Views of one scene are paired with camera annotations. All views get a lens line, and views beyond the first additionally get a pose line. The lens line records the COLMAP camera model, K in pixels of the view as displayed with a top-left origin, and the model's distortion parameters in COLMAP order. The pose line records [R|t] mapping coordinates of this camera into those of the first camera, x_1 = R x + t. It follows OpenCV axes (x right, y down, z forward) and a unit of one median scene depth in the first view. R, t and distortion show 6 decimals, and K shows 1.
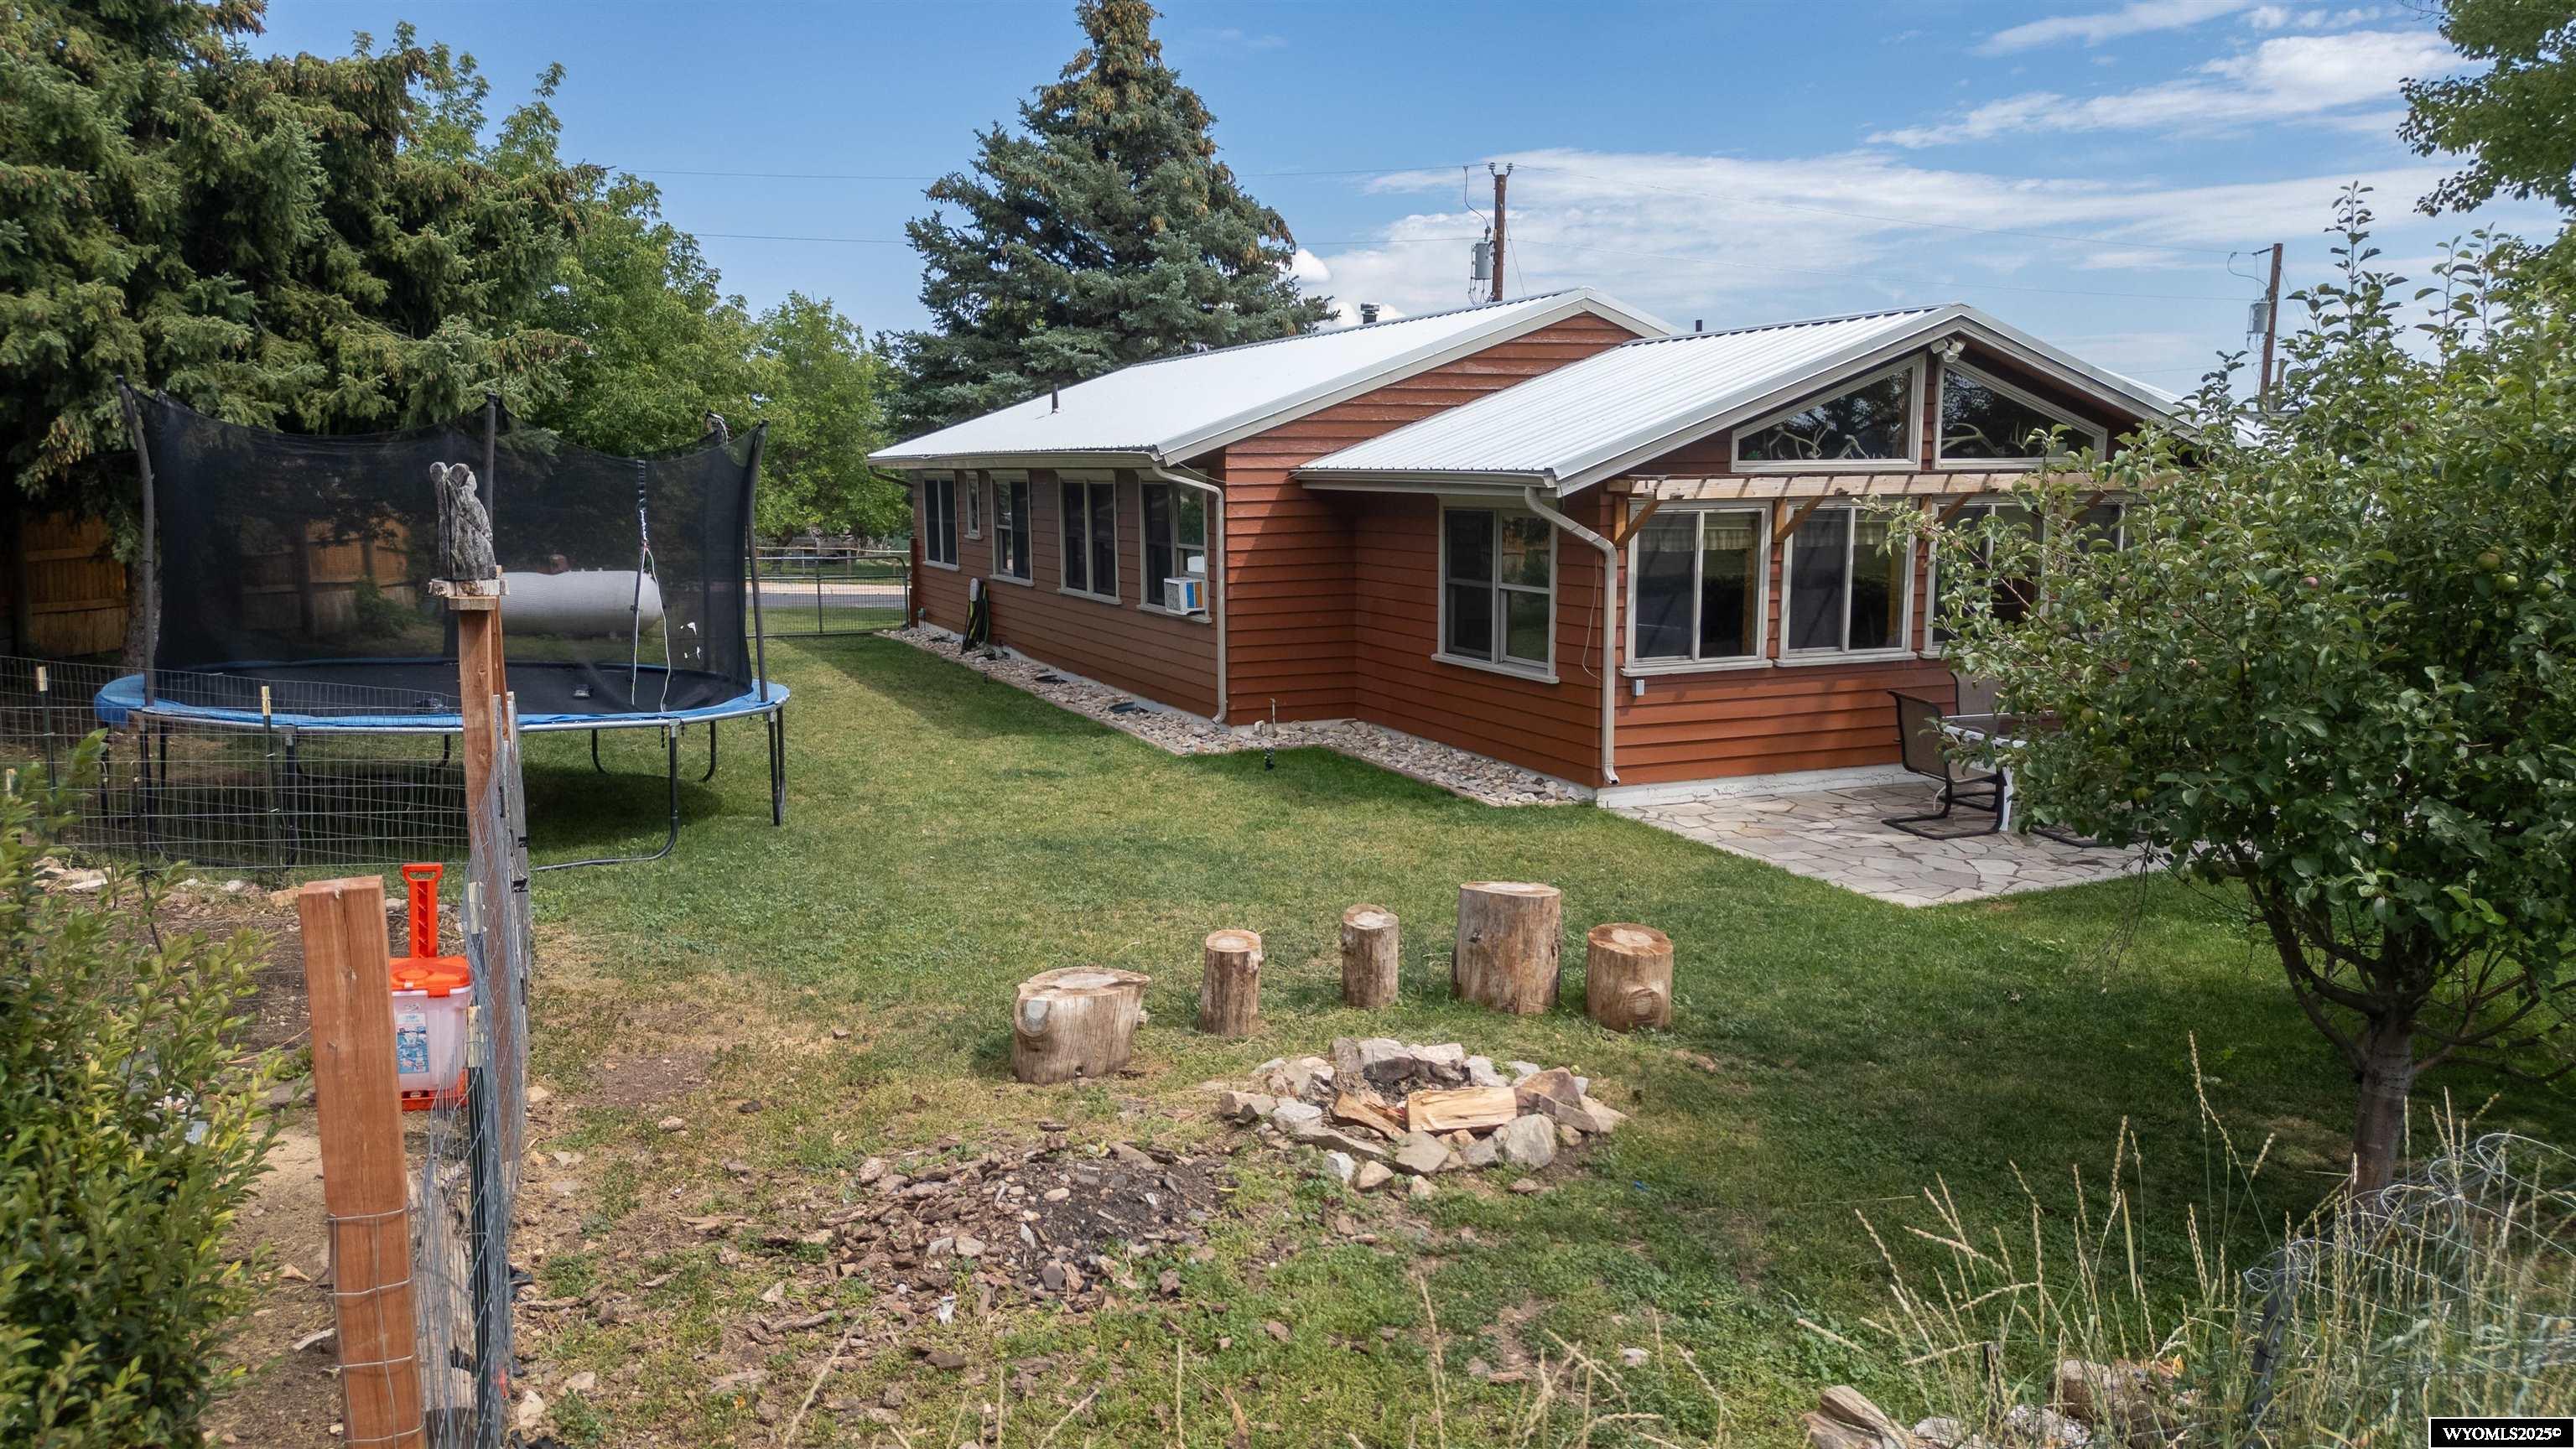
lens RADIAL K [[1847.4, 0, 1303.1], [0, 1847.4, 731.5], [0, 0, 1]] dist [0.081166, -0.088913]
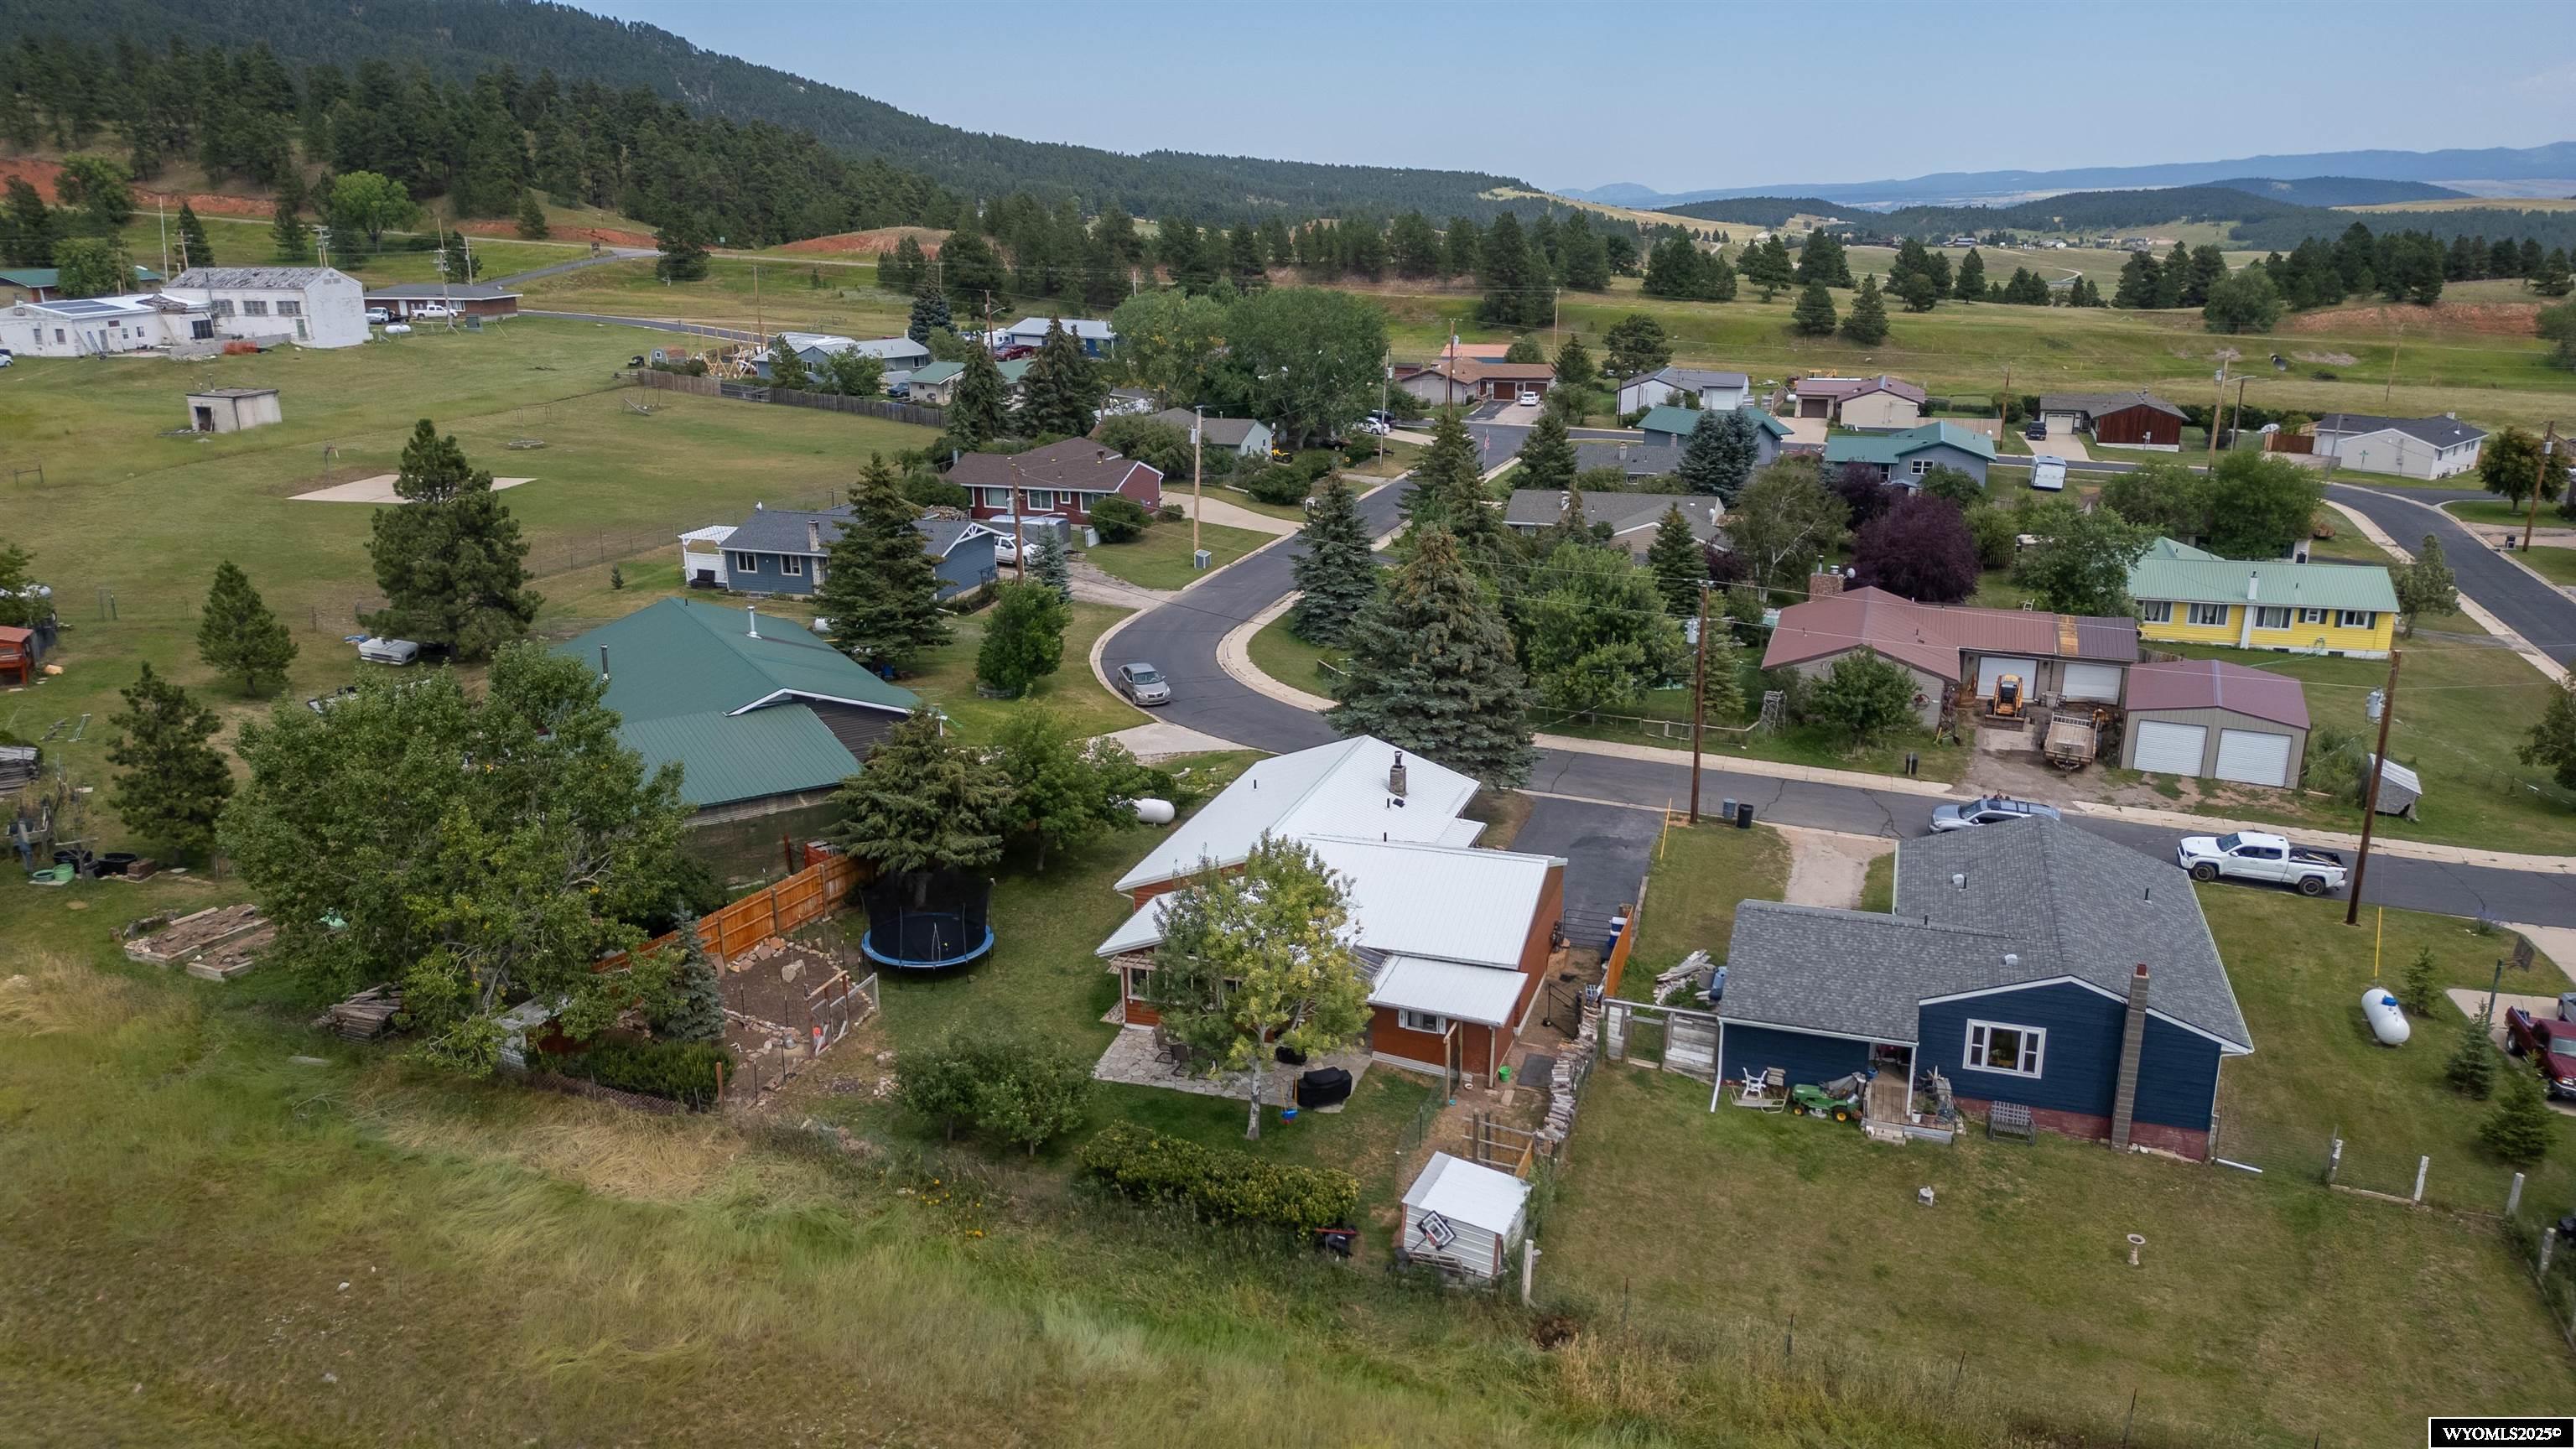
lens RADIAL K [[1859.6, 0, 1288.0], [0, 1859.6, 724.5], [0, 0, 1]] dist [0.089848, -0.098729]
pose [[0.745245, 0.187933, -0.639758, 2.829856], [-0.091540, 0.979211, 0.181015, -1.338345], [0.660477, -0.076337, 0.746956, -1.700570]]
